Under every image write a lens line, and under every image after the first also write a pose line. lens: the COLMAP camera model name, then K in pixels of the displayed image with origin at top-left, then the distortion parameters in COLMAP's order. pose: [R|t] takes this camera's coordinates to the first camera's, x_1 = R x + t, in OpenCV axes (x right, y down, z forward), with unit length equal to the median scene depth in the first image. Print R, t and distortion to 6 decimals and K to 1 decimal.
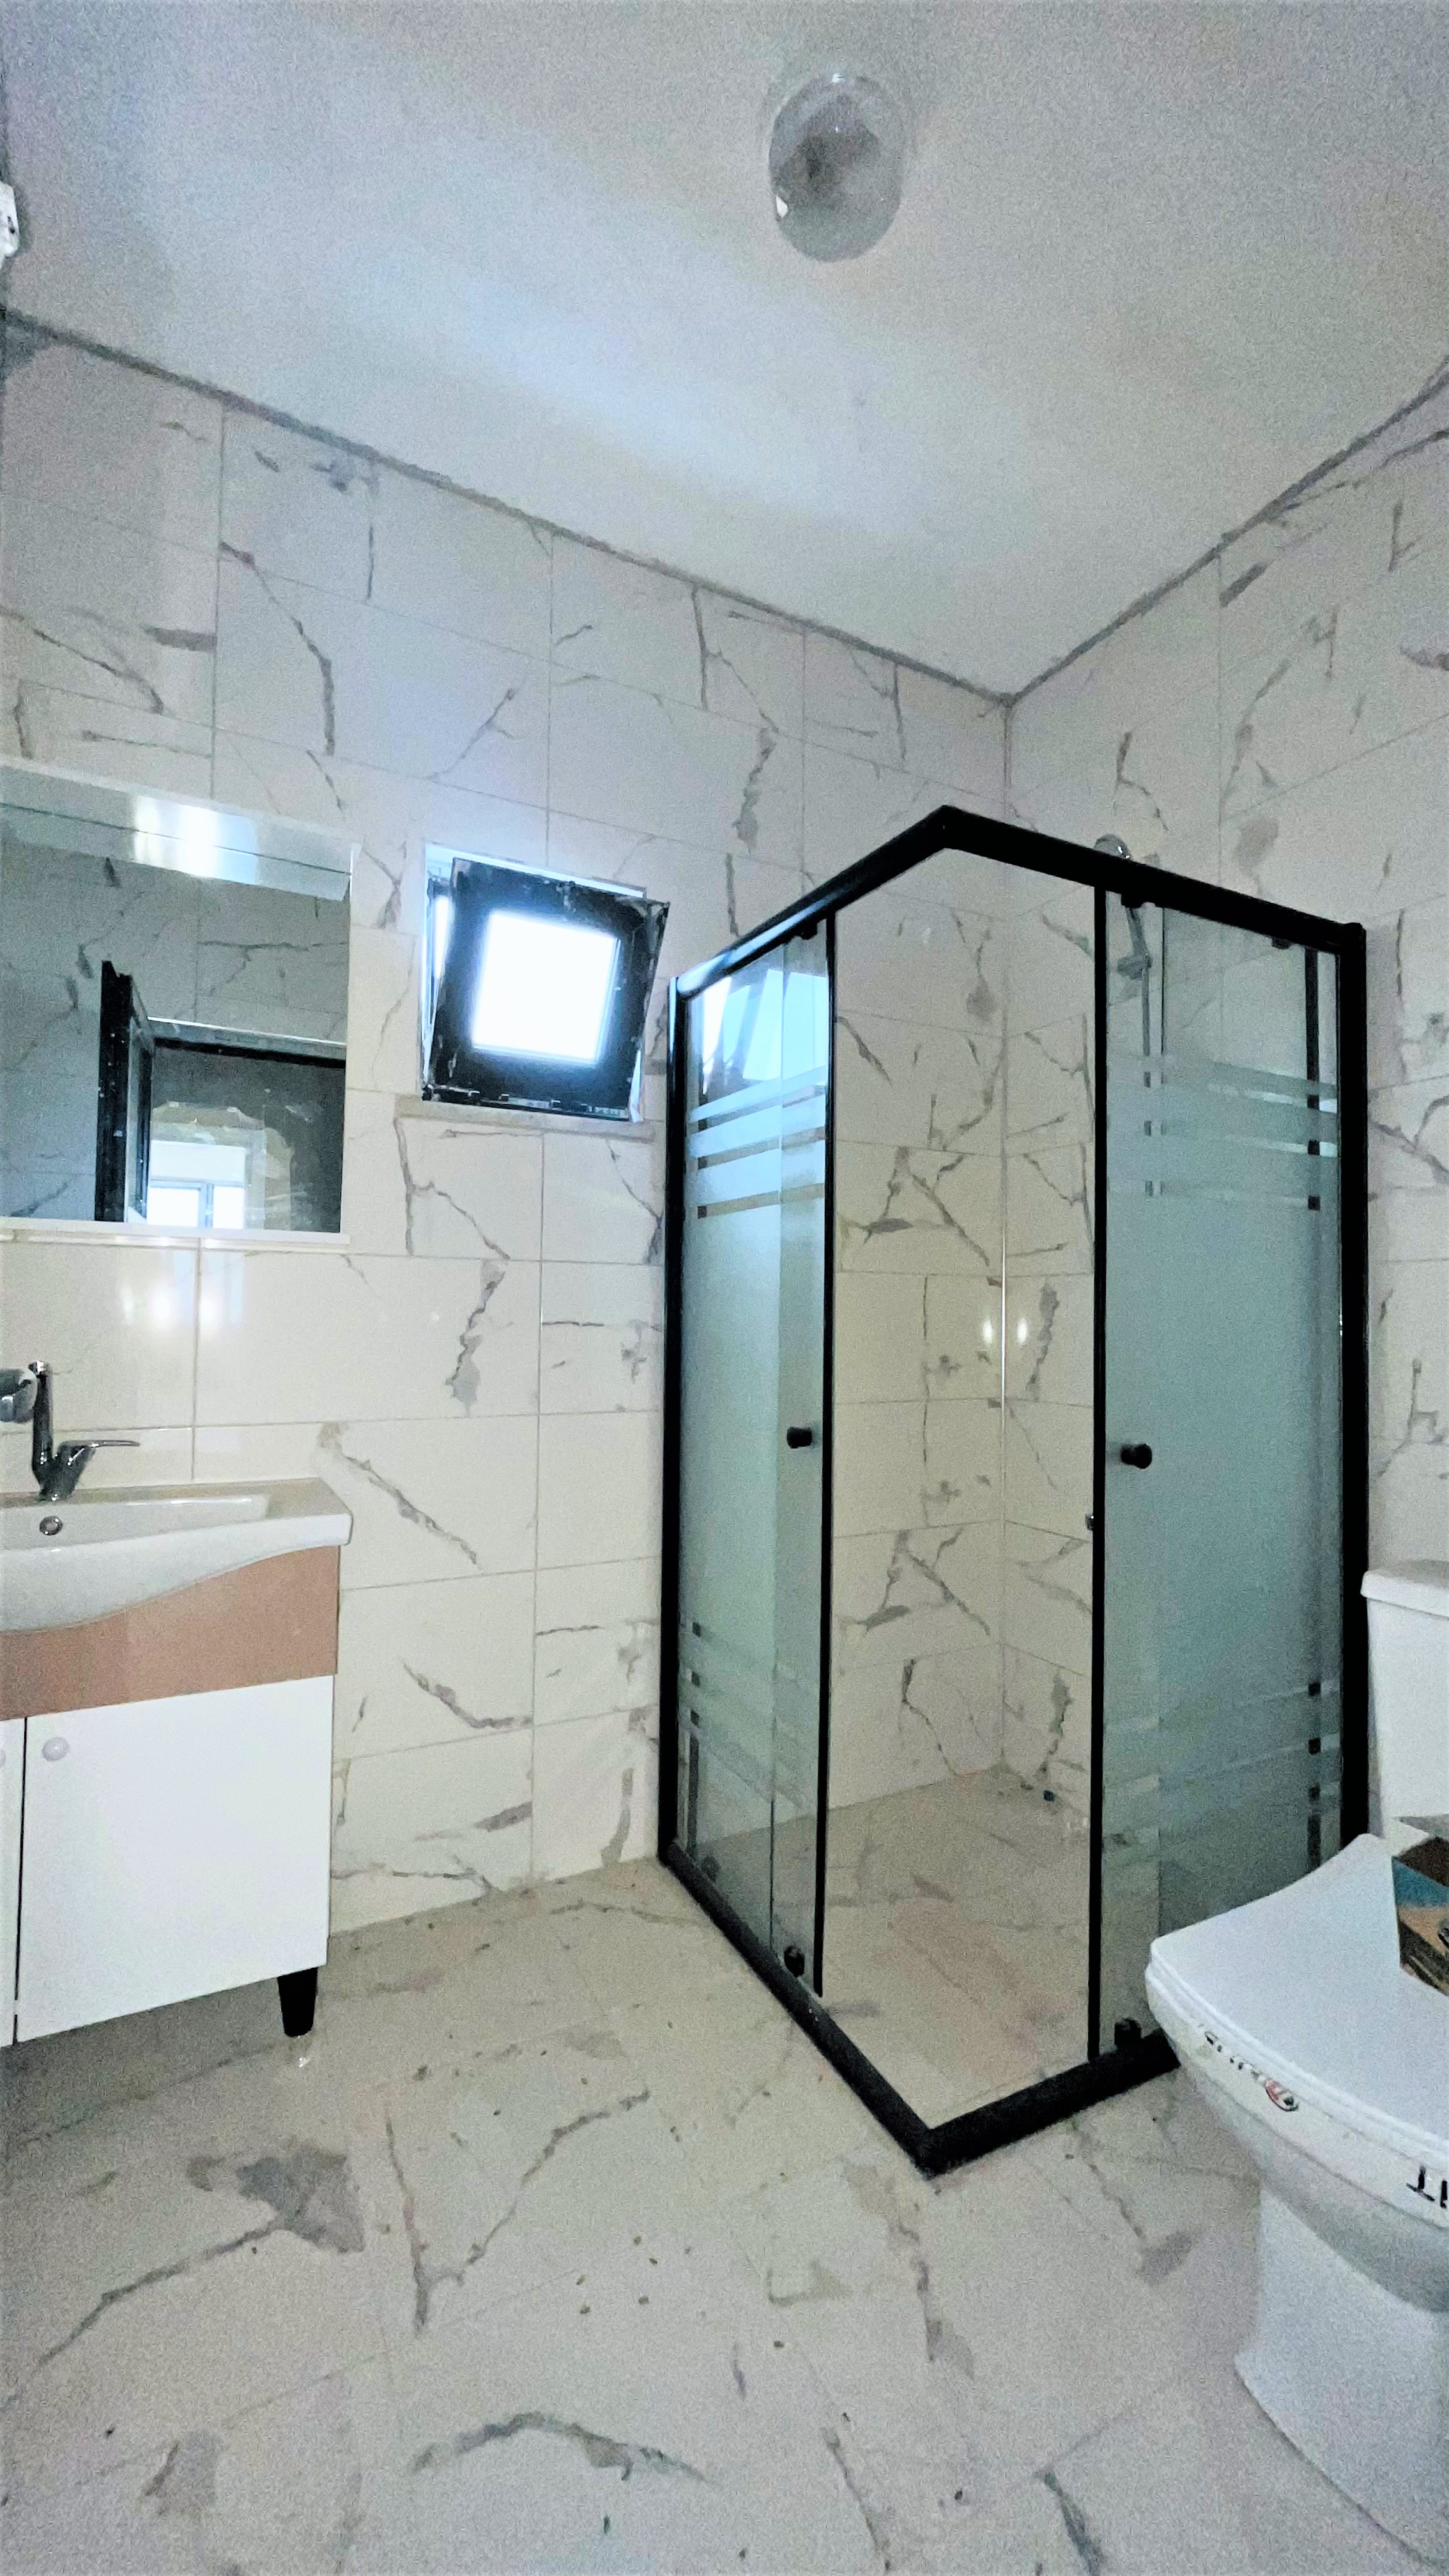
lens RADIAL K [[1028.5, 0, 724.5], [0, 1028.5, 1288.0], [0, 0, 1]] dist [0.001856, 0.000123]
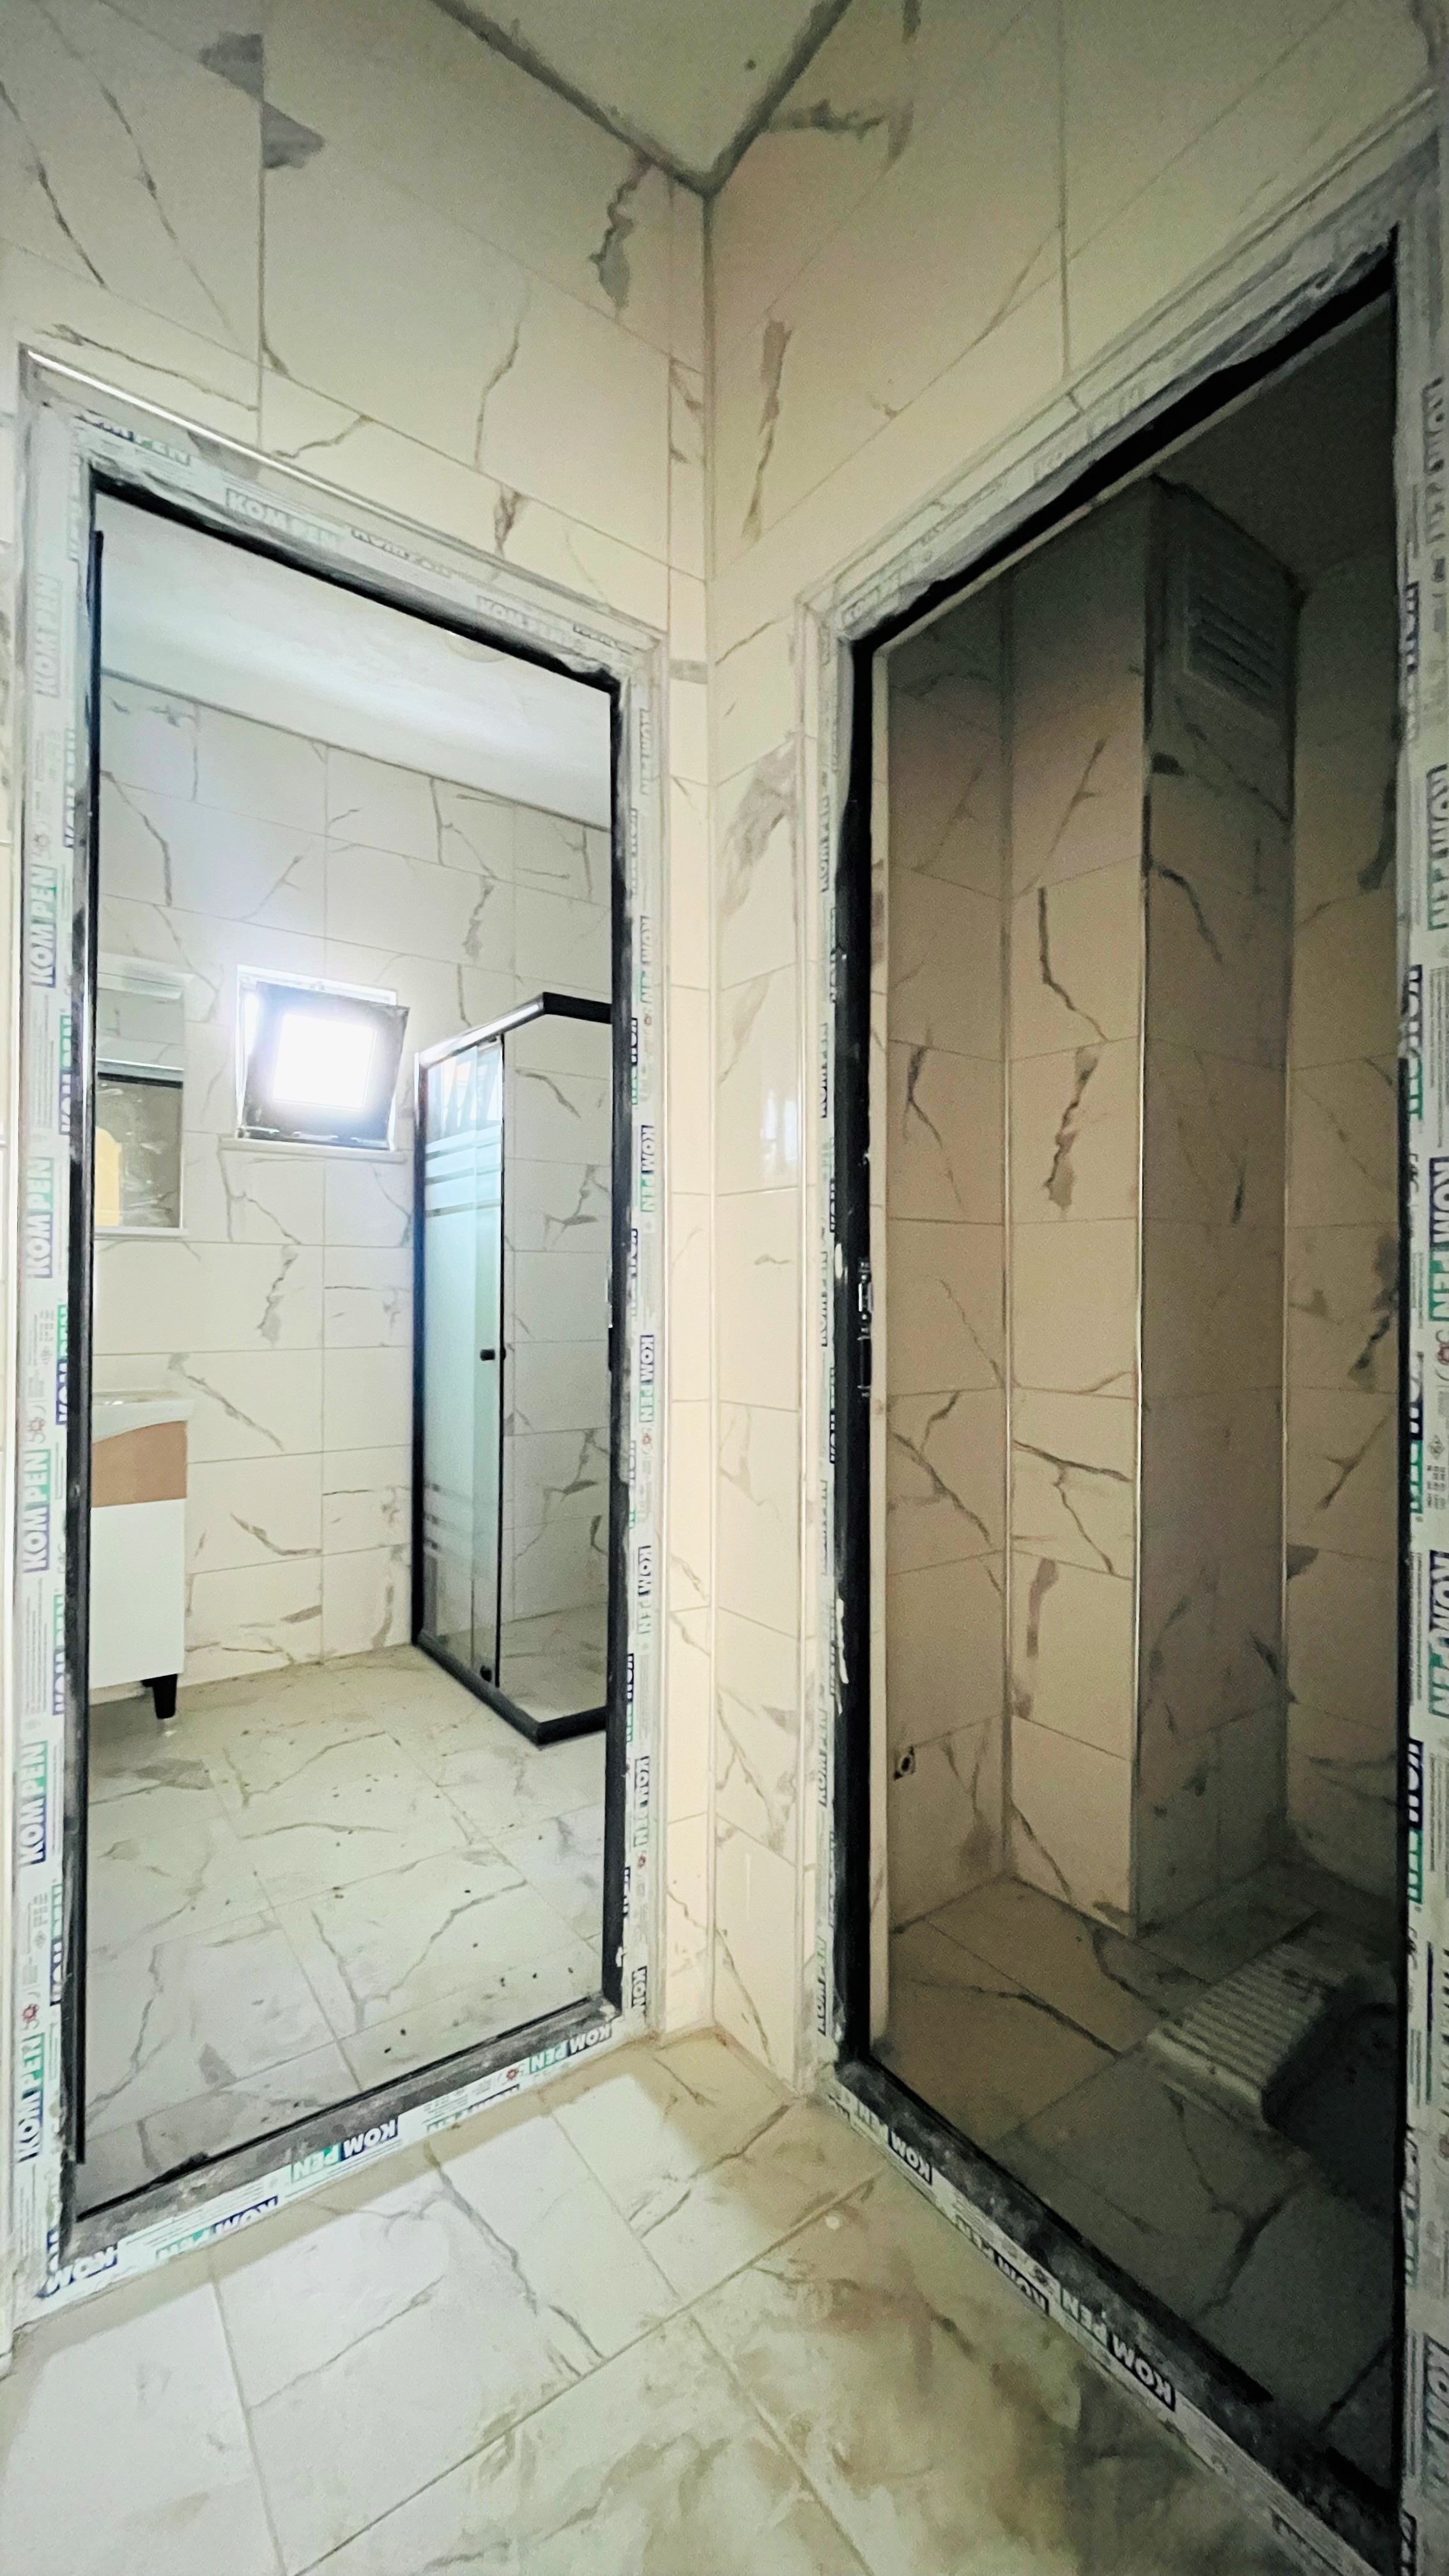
lens RADIAL K [[1028.5, 0, 724.5], [0, 1028.5, 1288.0], [0, 0, 1]] dist [0.001856, 0.000123]
pose [[0.988717, -0.007494, 0.149605, 0.176389], [0.004023, 0.999716, 0.023492, 0.002570], [-0.149739, -0.022625, 0.988467, -0.575321]]
